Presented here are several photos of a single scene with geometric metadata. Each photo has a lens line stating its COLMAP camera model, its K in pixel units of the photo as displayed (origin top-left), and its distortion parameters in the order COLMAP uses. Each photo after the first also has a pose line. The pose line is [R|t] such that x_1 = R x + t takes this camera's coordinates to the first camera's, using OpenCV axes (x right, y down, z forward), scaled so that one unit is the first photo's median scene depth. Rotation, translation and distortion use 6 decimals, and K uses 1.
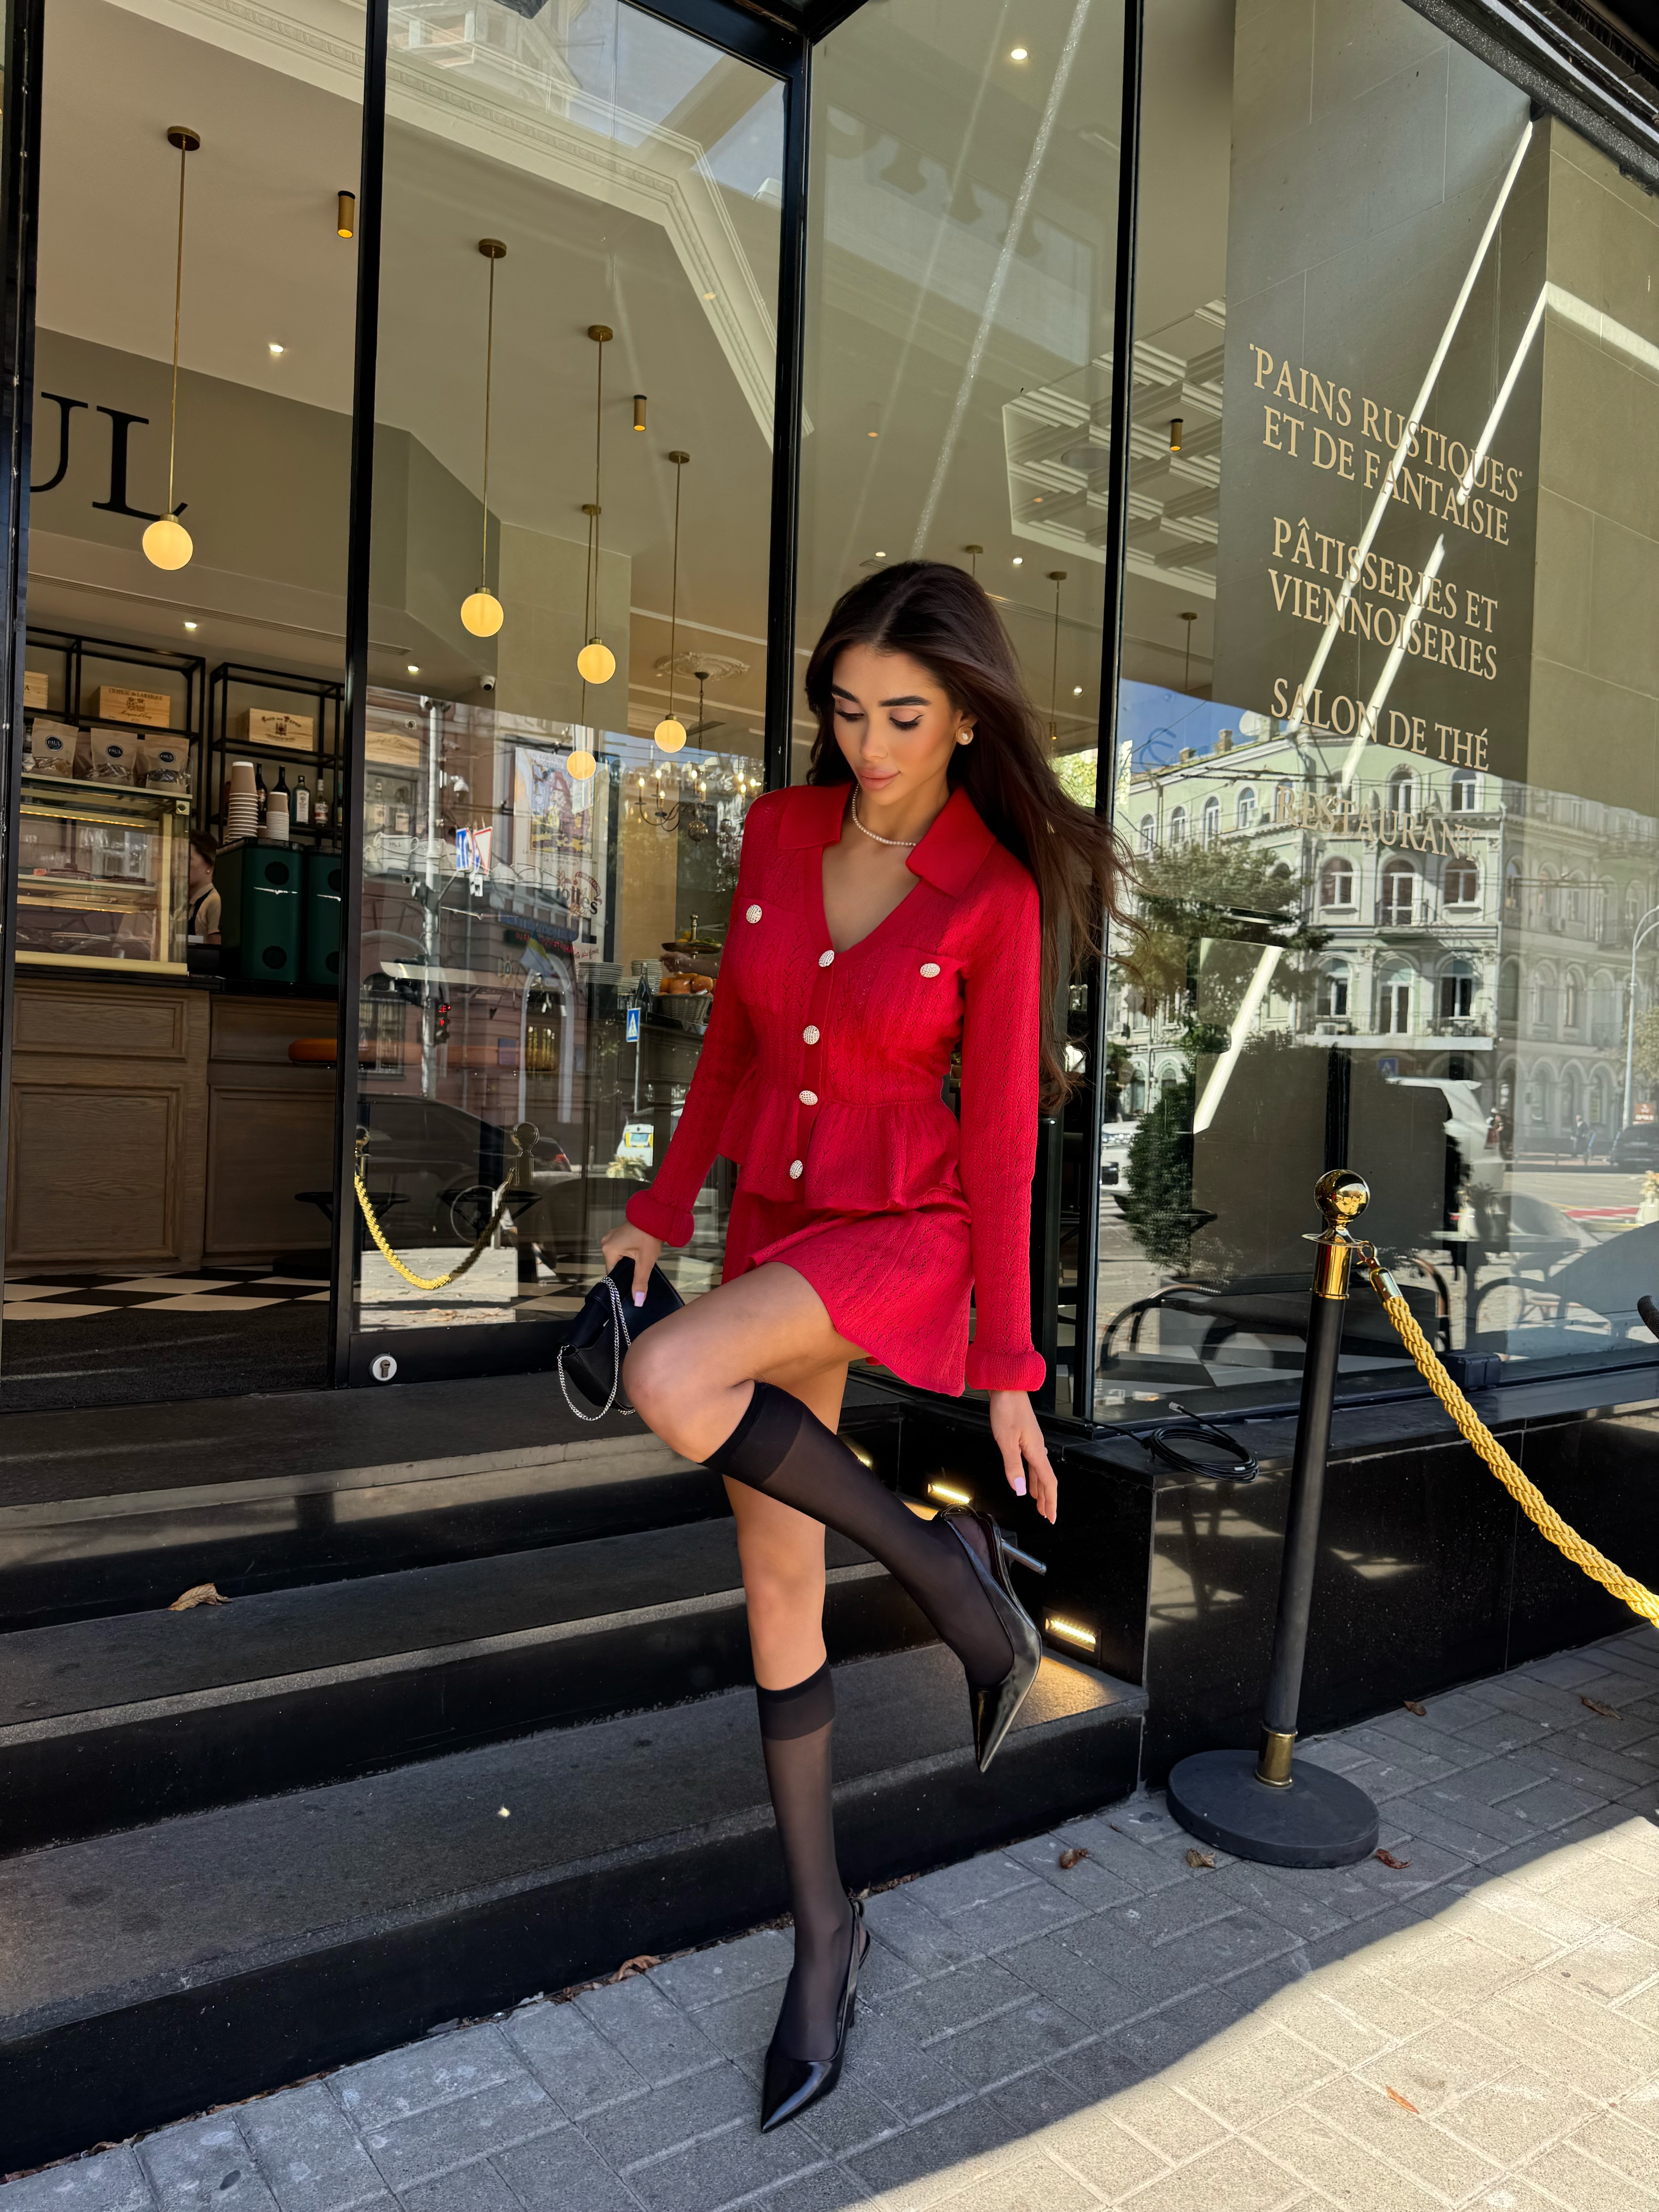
lens RADIAL K [[1560.5, 0, 829.5], [0, 1560.5, 1106.0], [0, 0, 1]] dist [-0.001389, -0.004409]
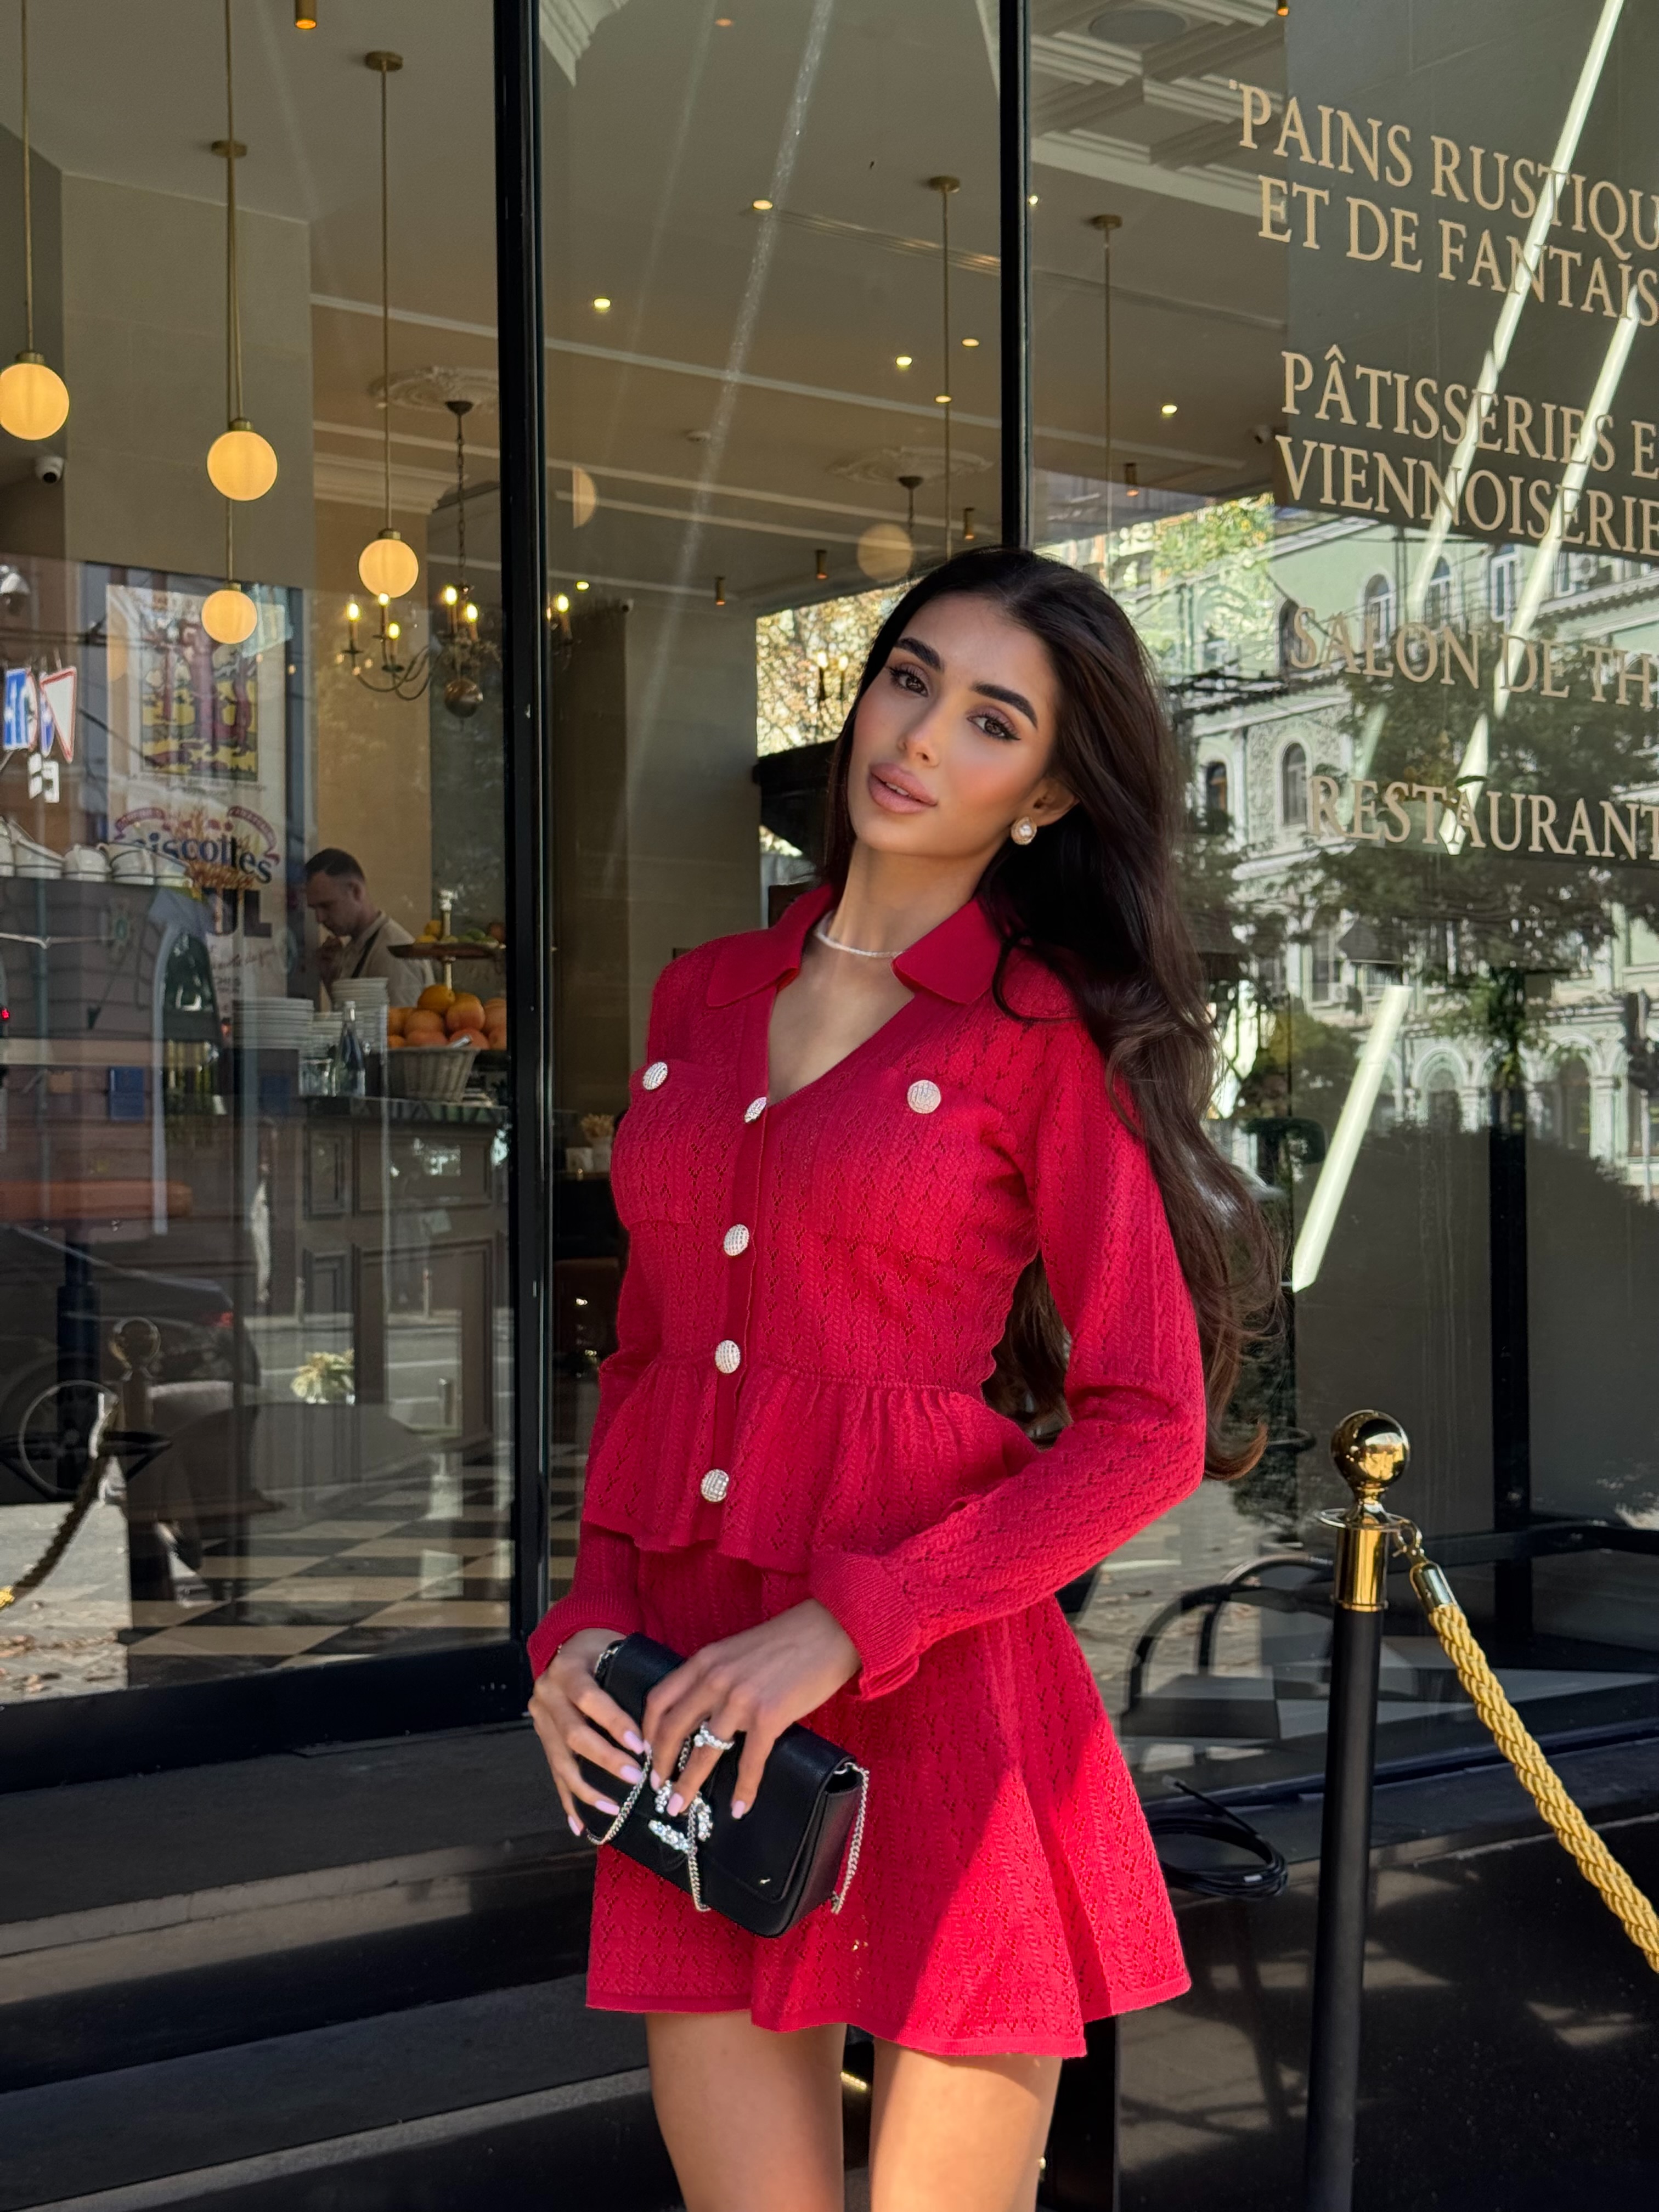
lens RADIAL K [[3095.6, 0, 886.1], [0, 3095.6, 1095.1], [0, 0, 1]] dist [0.190903, -0.713550]
pose [[0.998619, -0.040659, 0.033275, 0.068047], [0.041351, 0.998937, -0.020368, -0.056412], [-0.032411, 0.021716, 0.999239, -0.231393]]
